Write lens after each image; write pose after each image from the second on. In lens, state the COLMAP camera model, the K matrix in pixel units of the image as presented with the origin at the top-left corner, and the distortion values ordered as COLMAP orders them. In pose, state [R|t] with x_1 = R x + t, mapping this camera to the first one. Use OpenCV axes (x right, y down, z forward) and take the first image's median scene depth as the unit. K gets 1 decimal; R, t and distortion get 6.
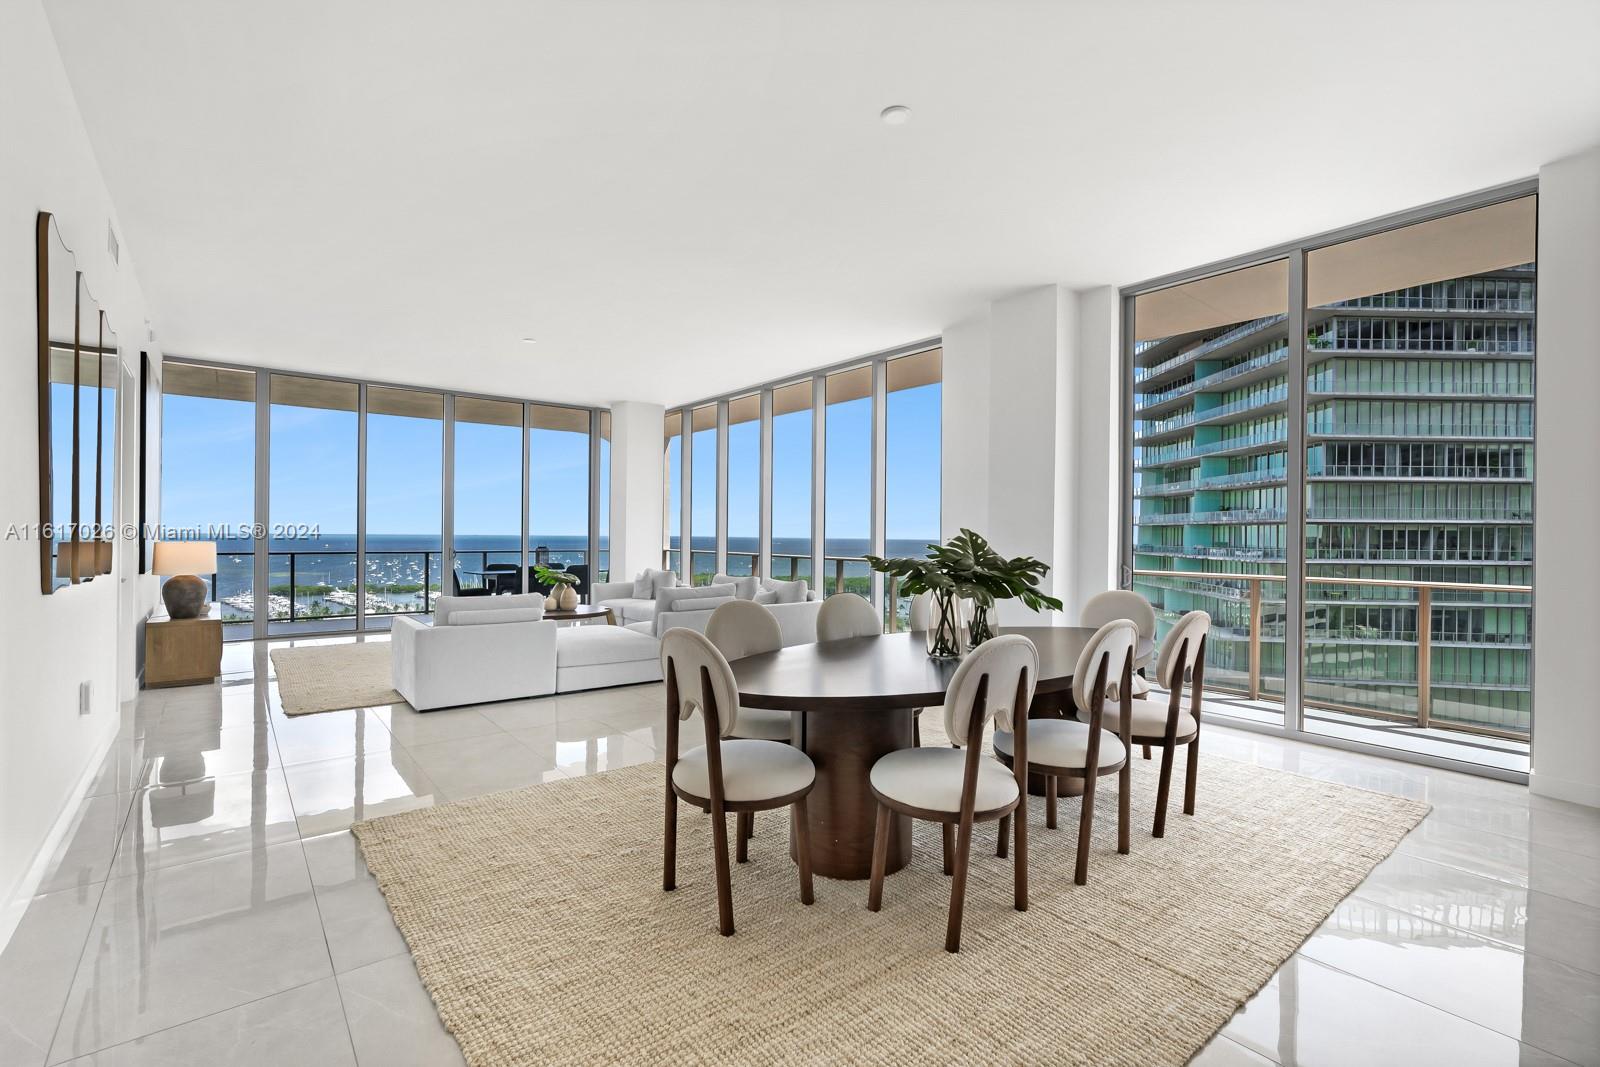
lens RADIAL K [[745.0, 0, 797.3], [0, 745.0, 533.7], [0, 0, 1]] dist [-0.001705, 0.000414]
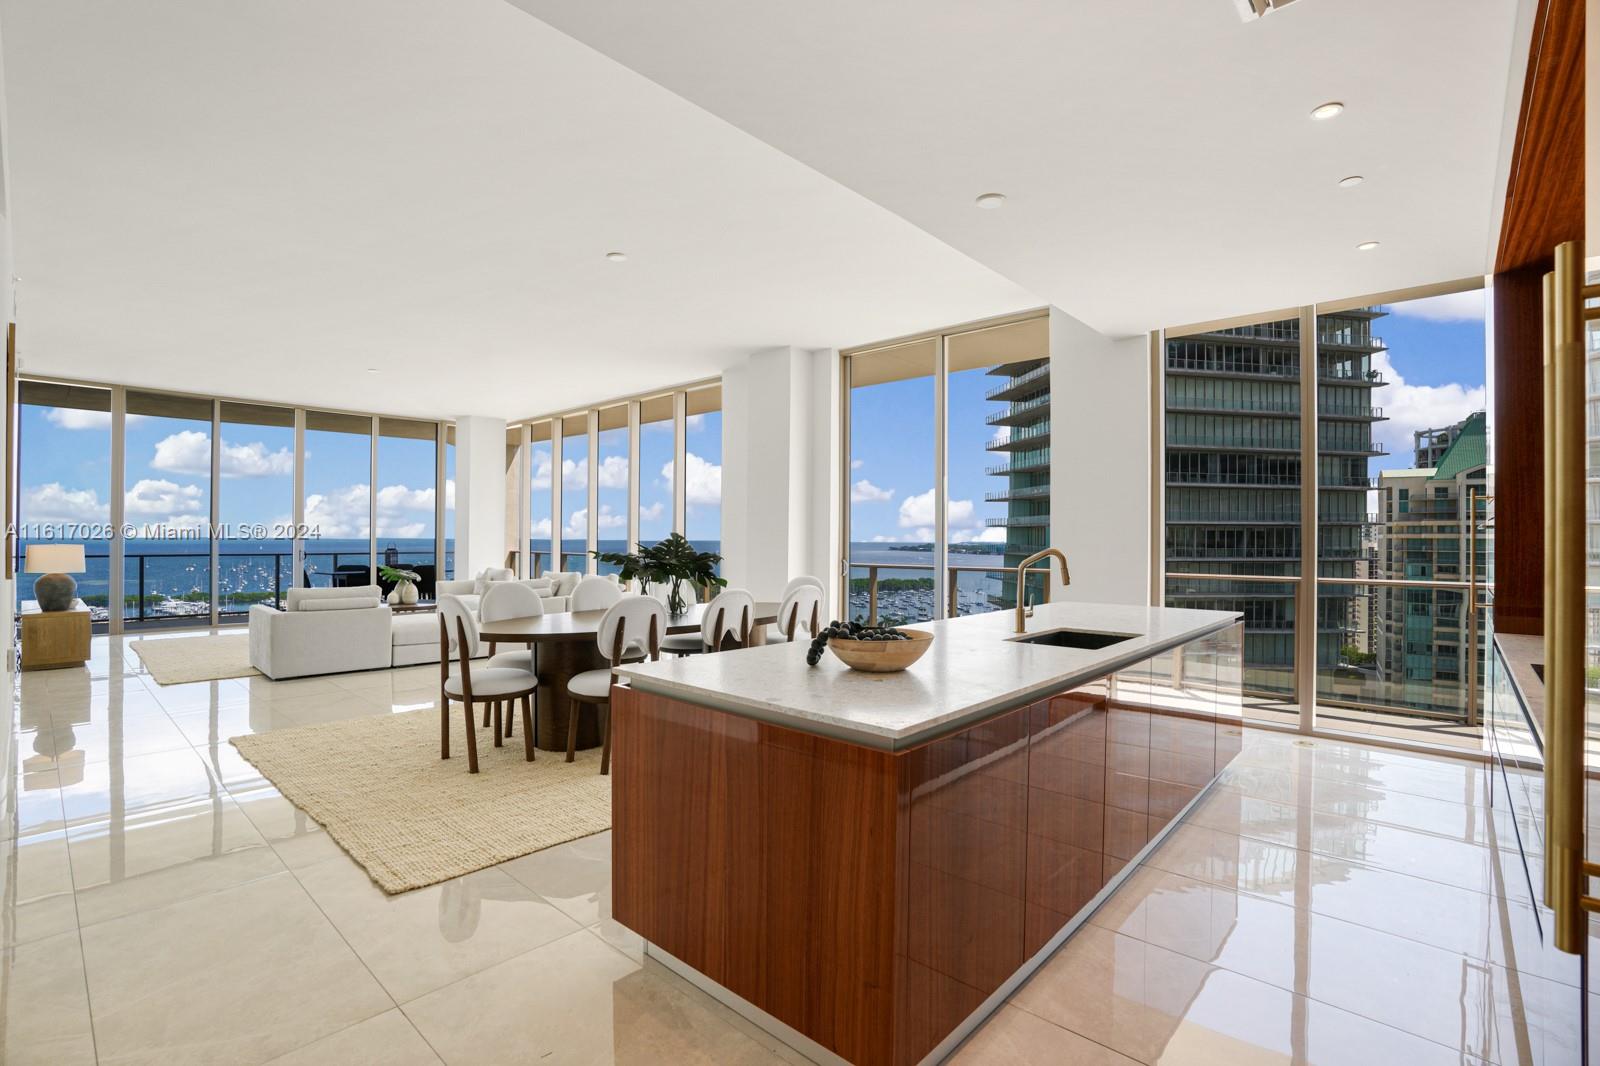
lens RADIAL K [[775.1, 0, 806.6], [0, 775.1, 534.2], [0, 0, 1]] dist [-0.074107, 0.036020]
pose [[0.988259, -0.002446, 0.152769, 0.120255], [0.002623, 0.999996, -0.000959, -0.000912], [-0.152766, 0.001349, 0.988262, -0.254444]]
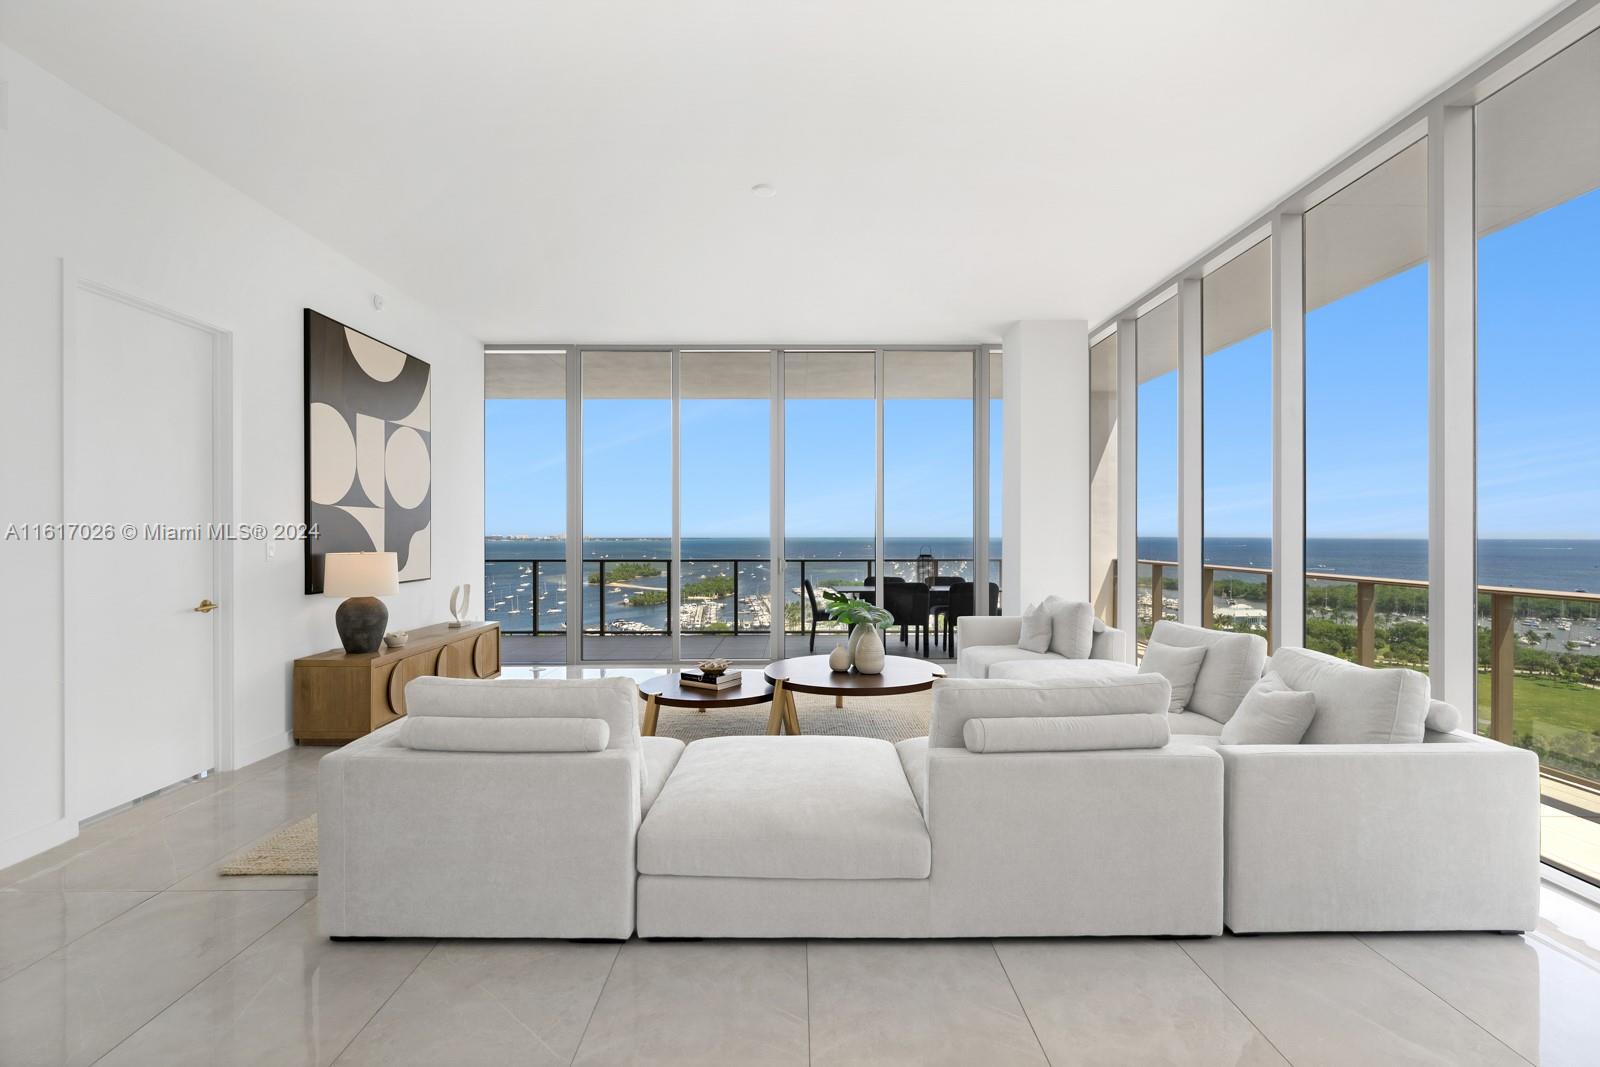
lens RADIAL K [[729.2, 0, 795.8], [0, 729.2, 532.7], [0, 0, 1]] dist [-0.003238, -0.000113]
pose [[0.786140, -0.011501, -0.617942, -0.006231], [0.009738, 0.999933, -0.006223, -0.000423], [0.617972, -0.001125, 0.786199, 0.554212]]
